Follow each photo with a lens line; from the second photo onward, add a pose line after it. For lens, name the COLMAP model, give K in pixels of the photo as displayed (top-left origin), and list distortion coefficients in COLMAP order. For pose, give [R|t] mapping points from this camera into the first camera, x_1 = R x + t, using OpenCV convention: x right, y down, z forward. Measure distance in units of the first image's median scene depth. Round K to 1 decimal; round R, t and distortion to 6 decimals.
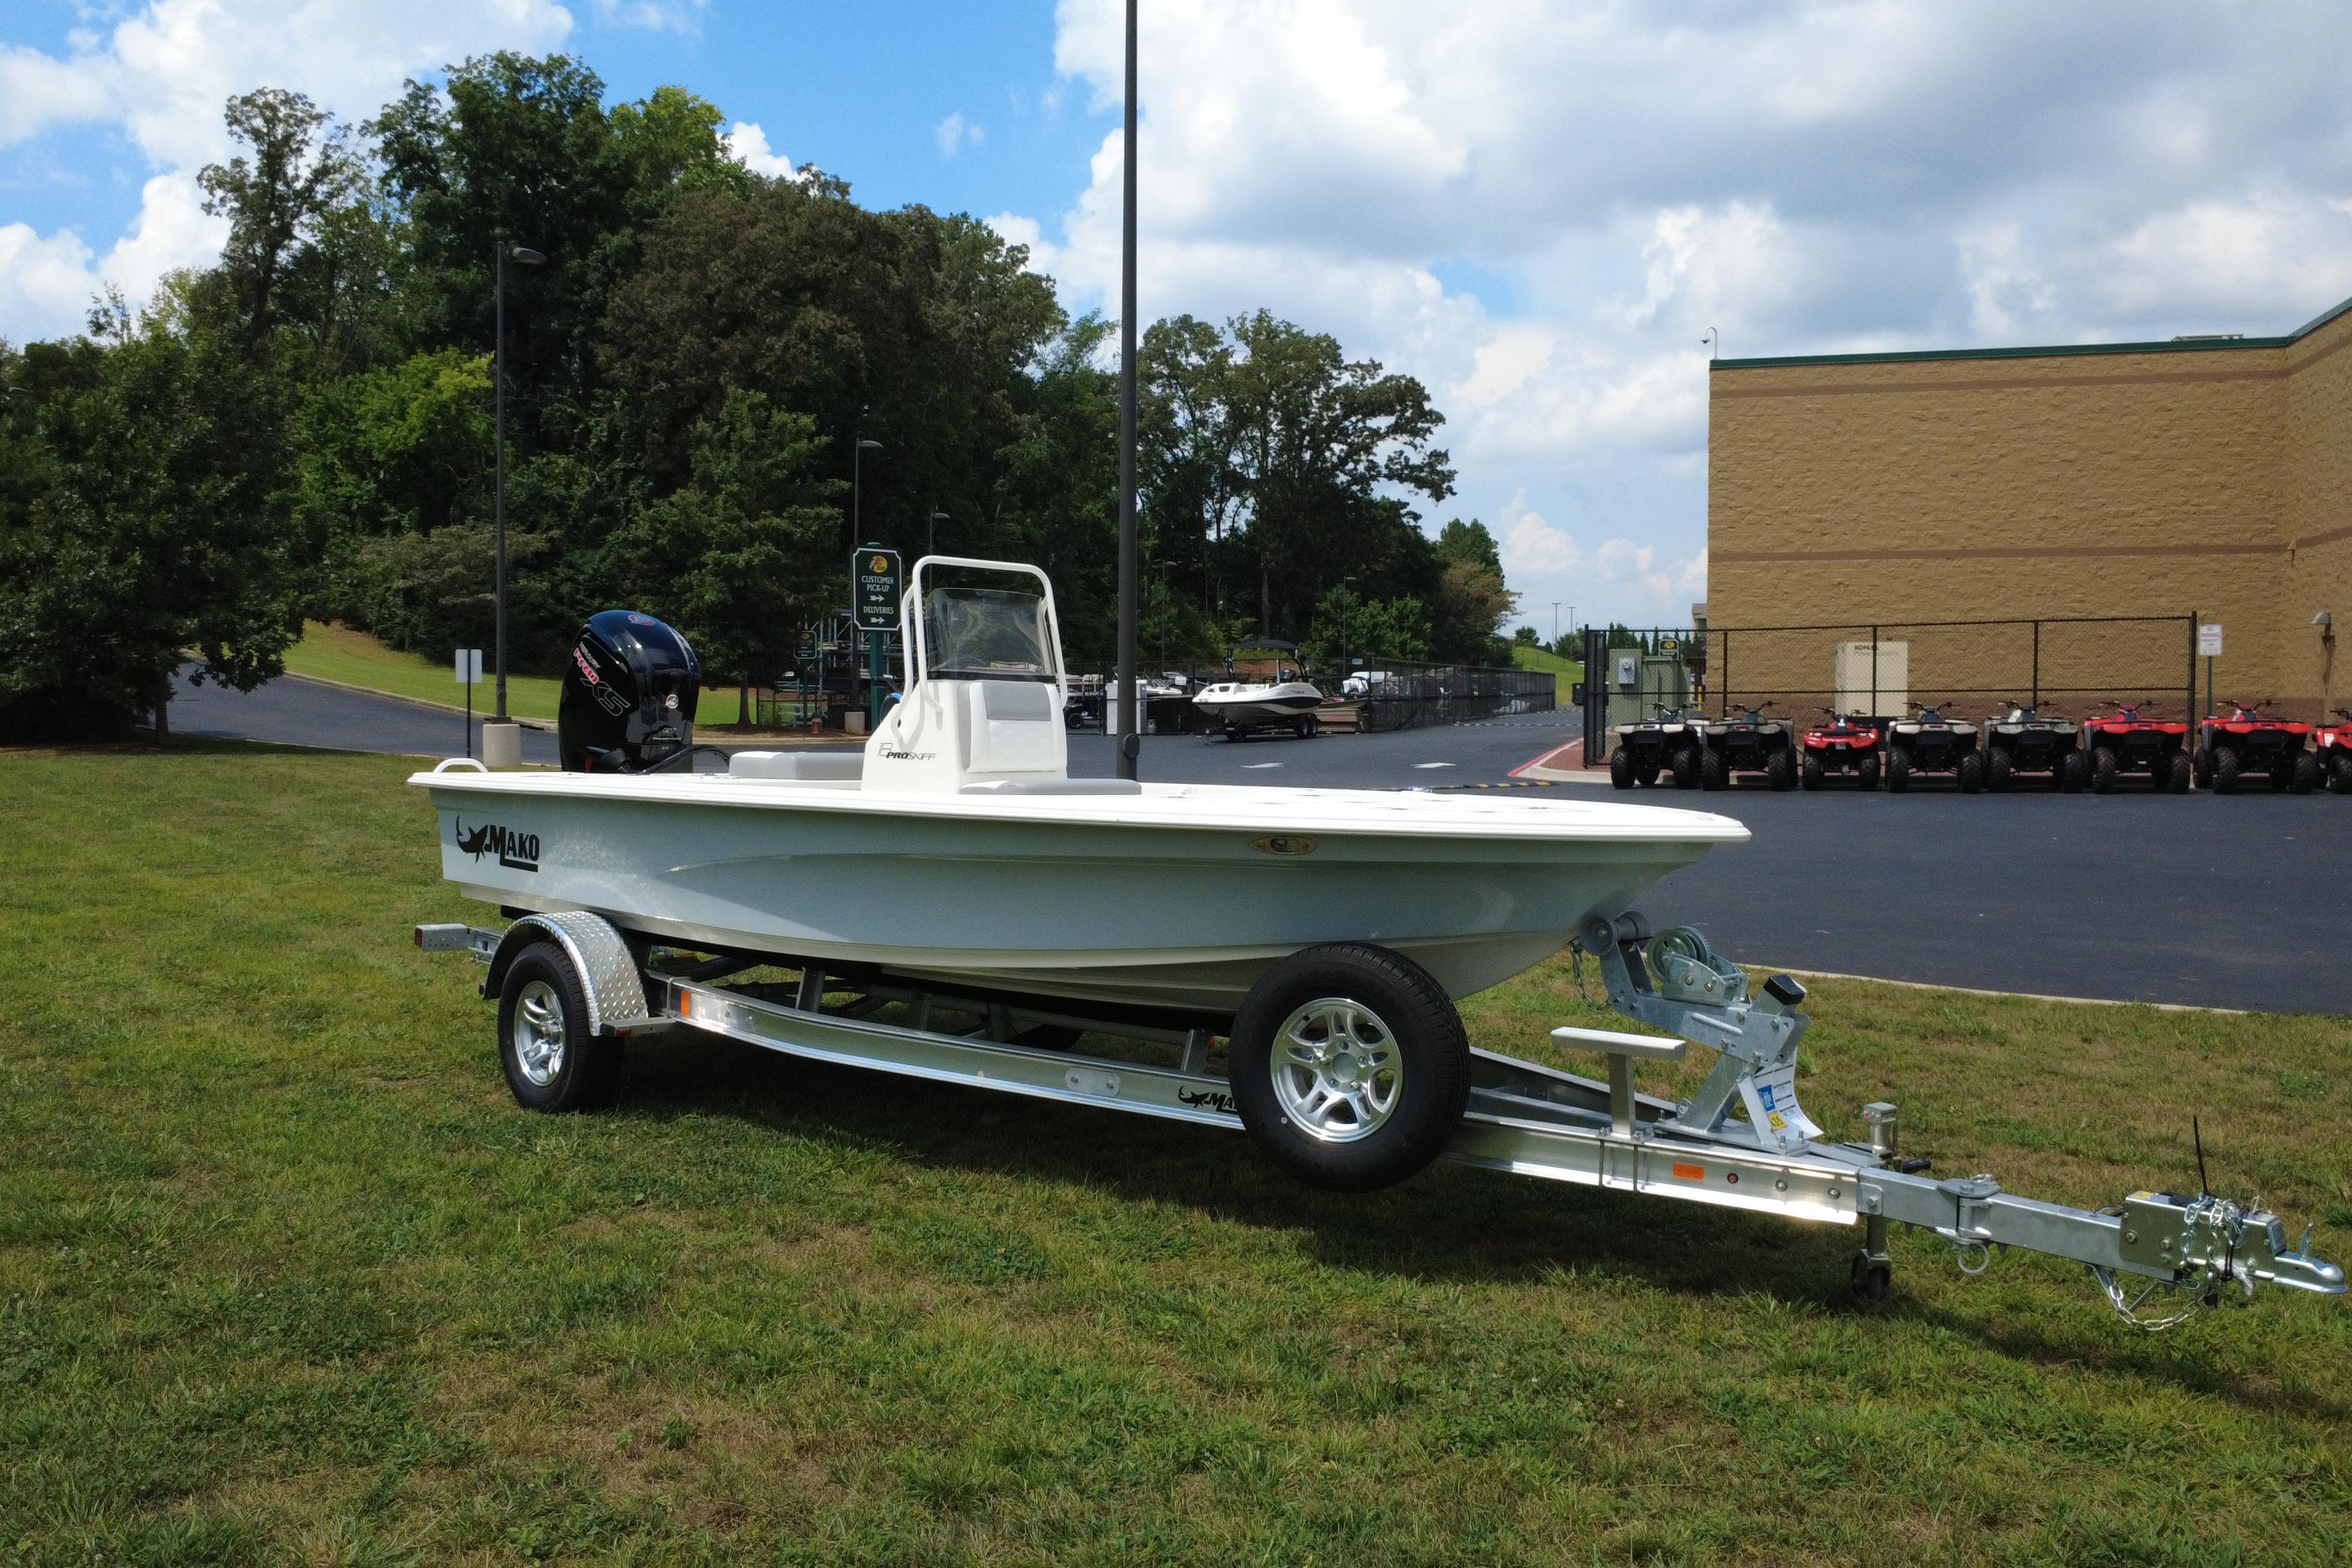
lens RADIAL K [[2037.0, 0, 1173.4], [0, 2037.0, 786.1], [0, 0, 1]] dist [0.005059, -0.020756]
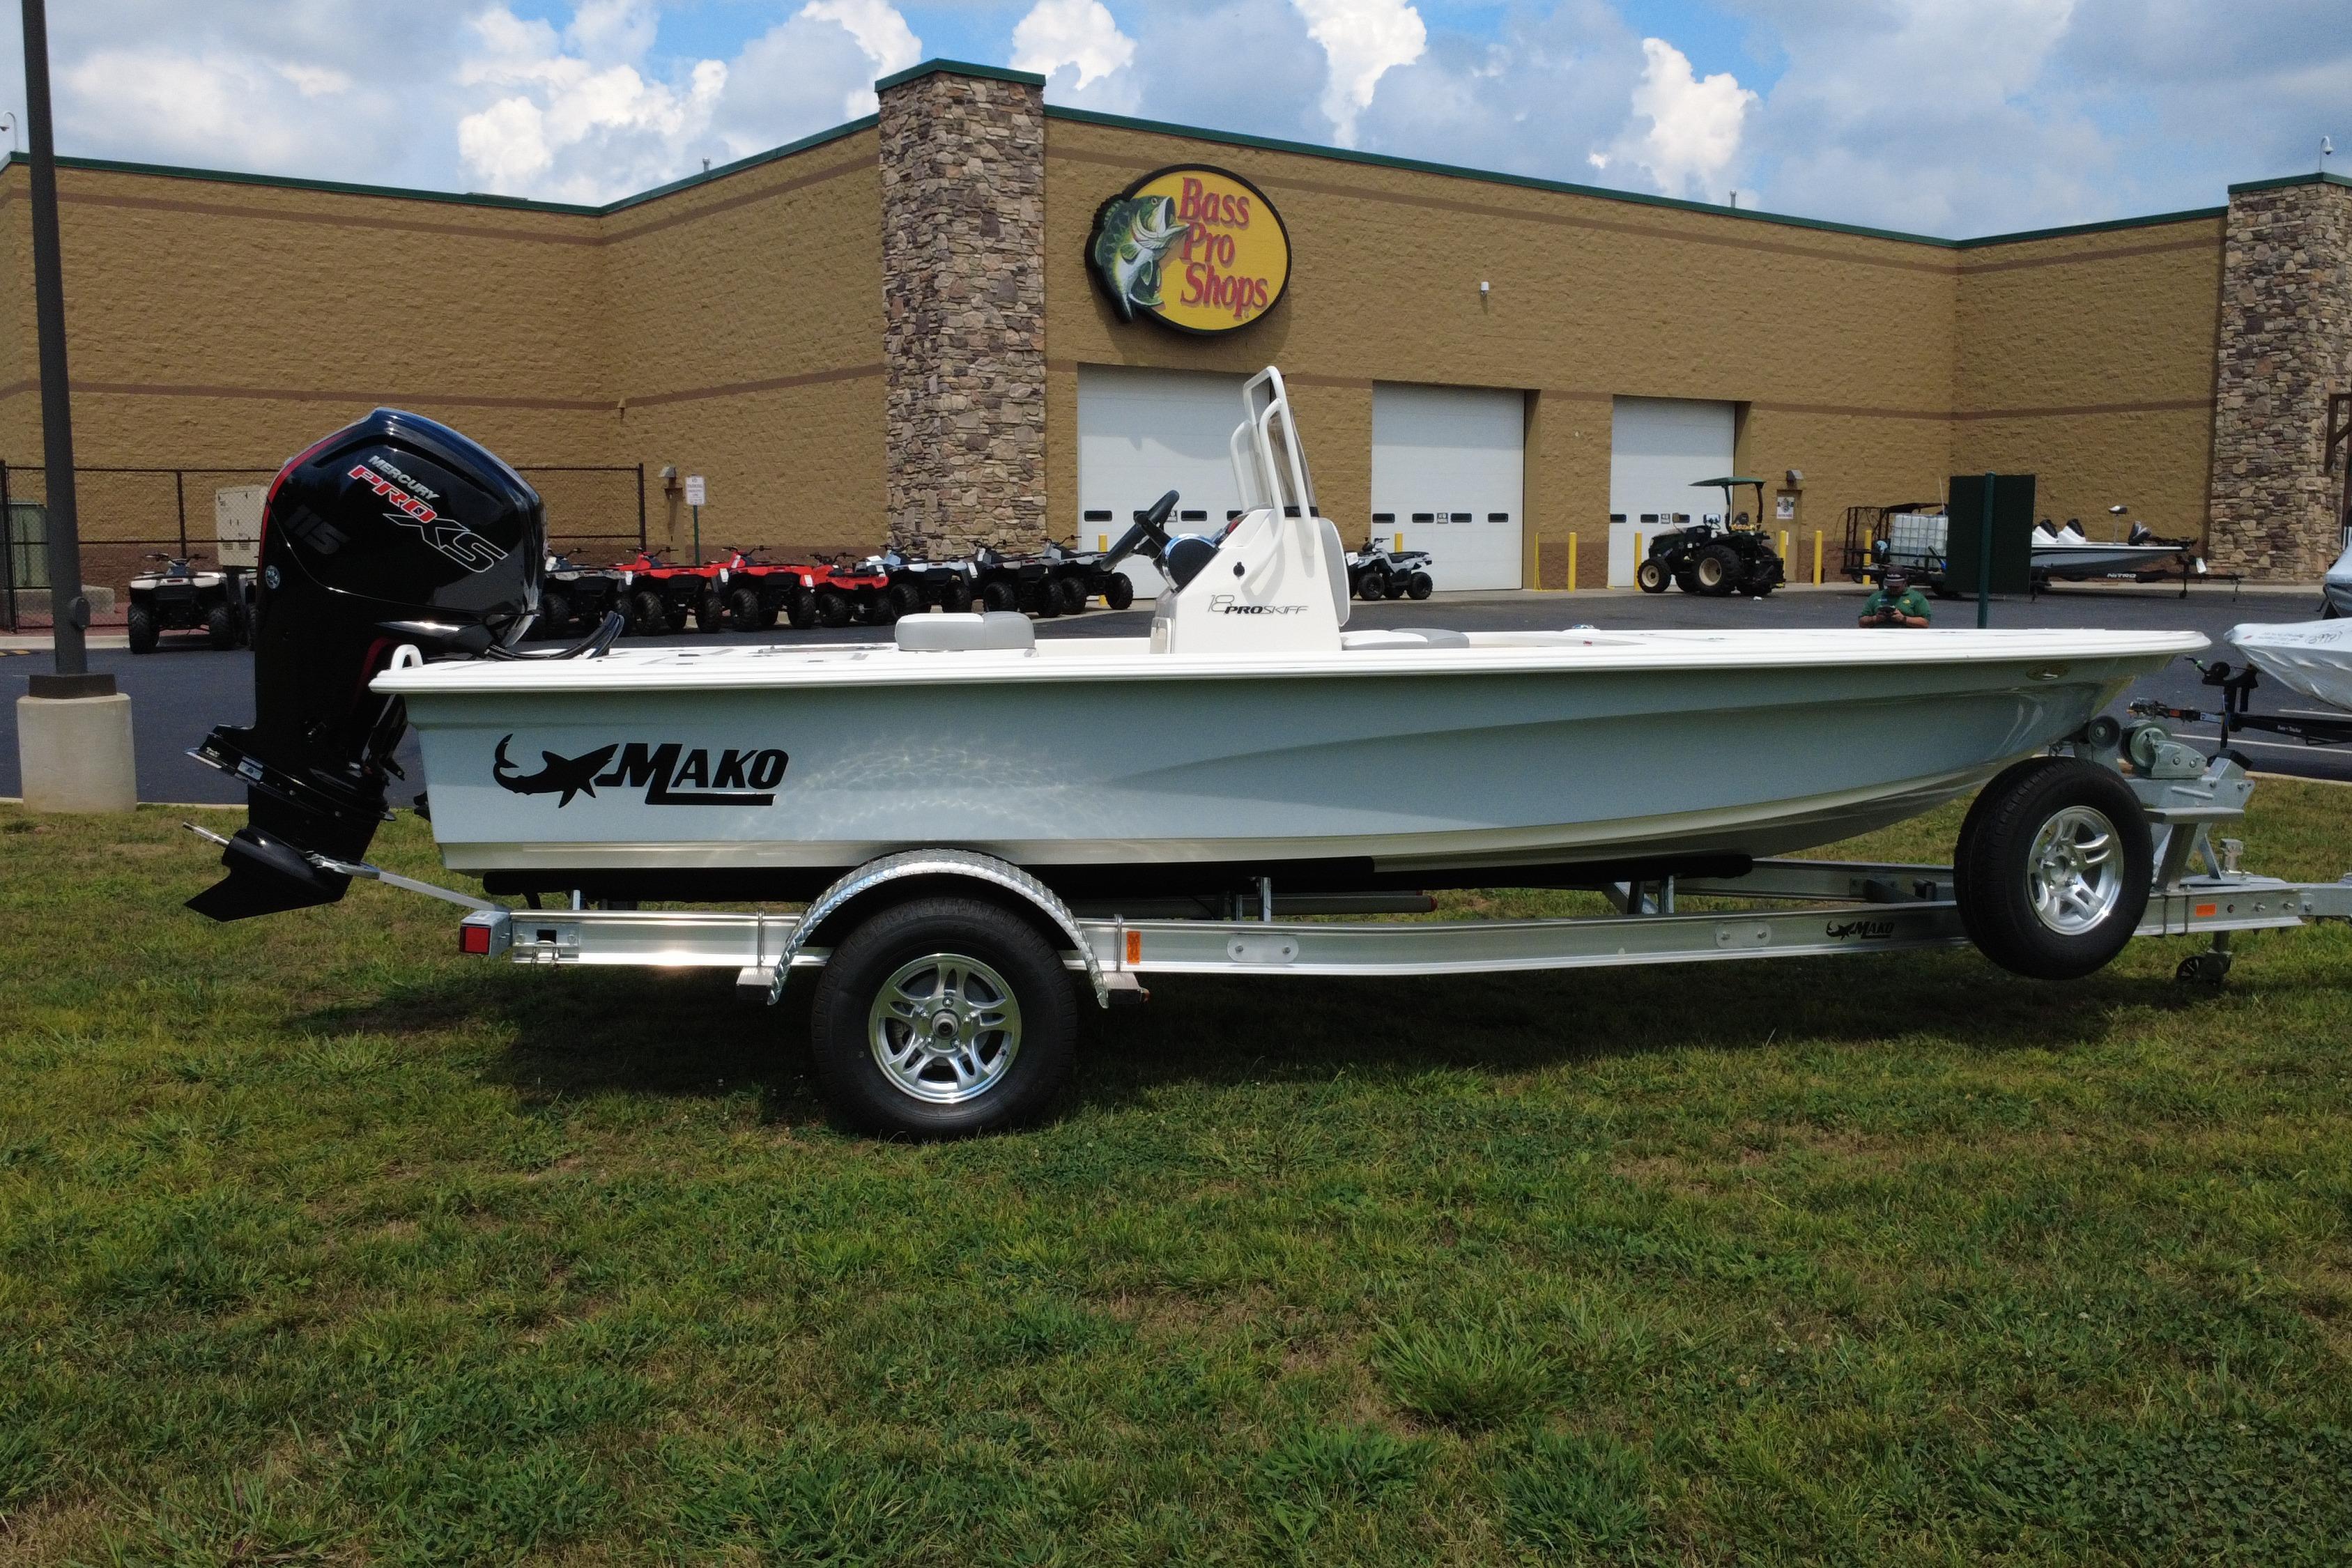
lens RADIAL K [[2037.0, 0, 1173.4], [0, 2037.0, 786.1], [0, 0, 1]] dist [0.005059, -0.020756]
pose [[0.617518, -0.097651, 0.780472, -0.137503], [0.040334, 0.994889, 0.092567, -0.003748], [-0.785522, -0.025682, 0.618301, 0.088334]]
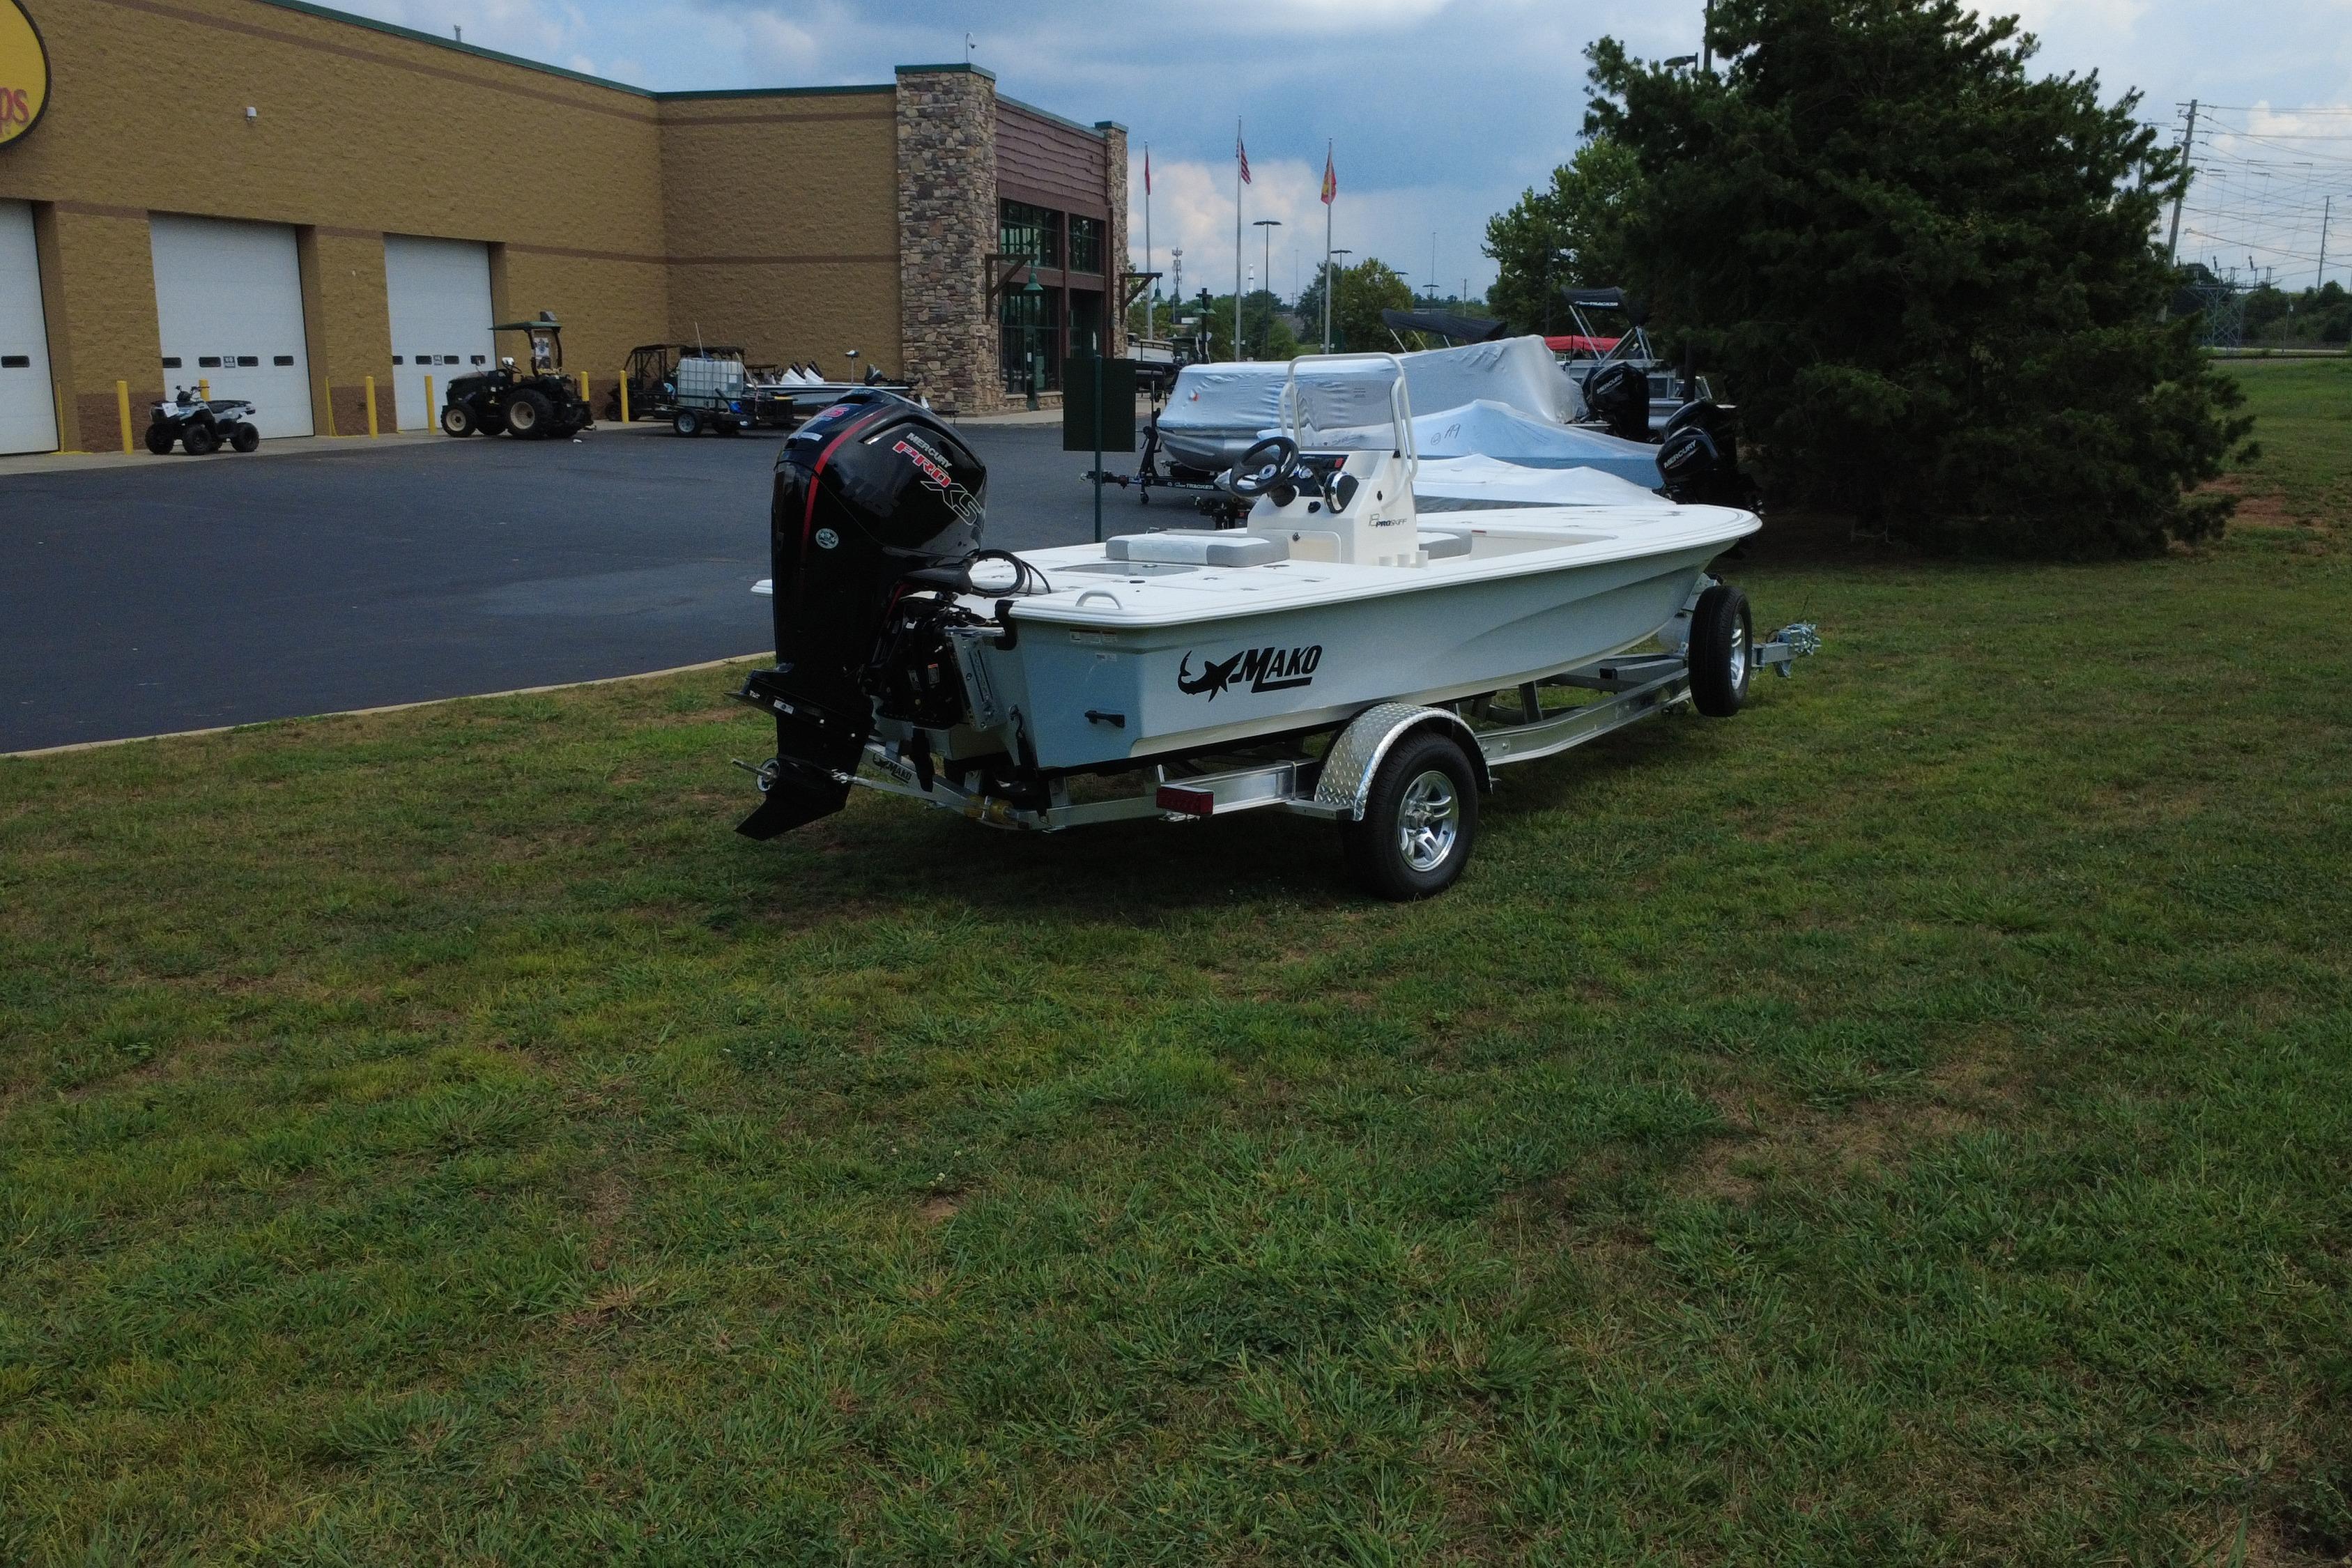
lens RADIAL K [[2037.0, 0, 1173.4], [0, 2037.0, 786.1], [0, 0, 1]] dist [0.005059, -0.020756]
pose [[-0.028194, -0.207963, 0.977730, -0.228003], [0.048535, 0.976681, 0.209139, -0.020674], [-0.998423, 0.053351, -0.017443, 0.197935]]
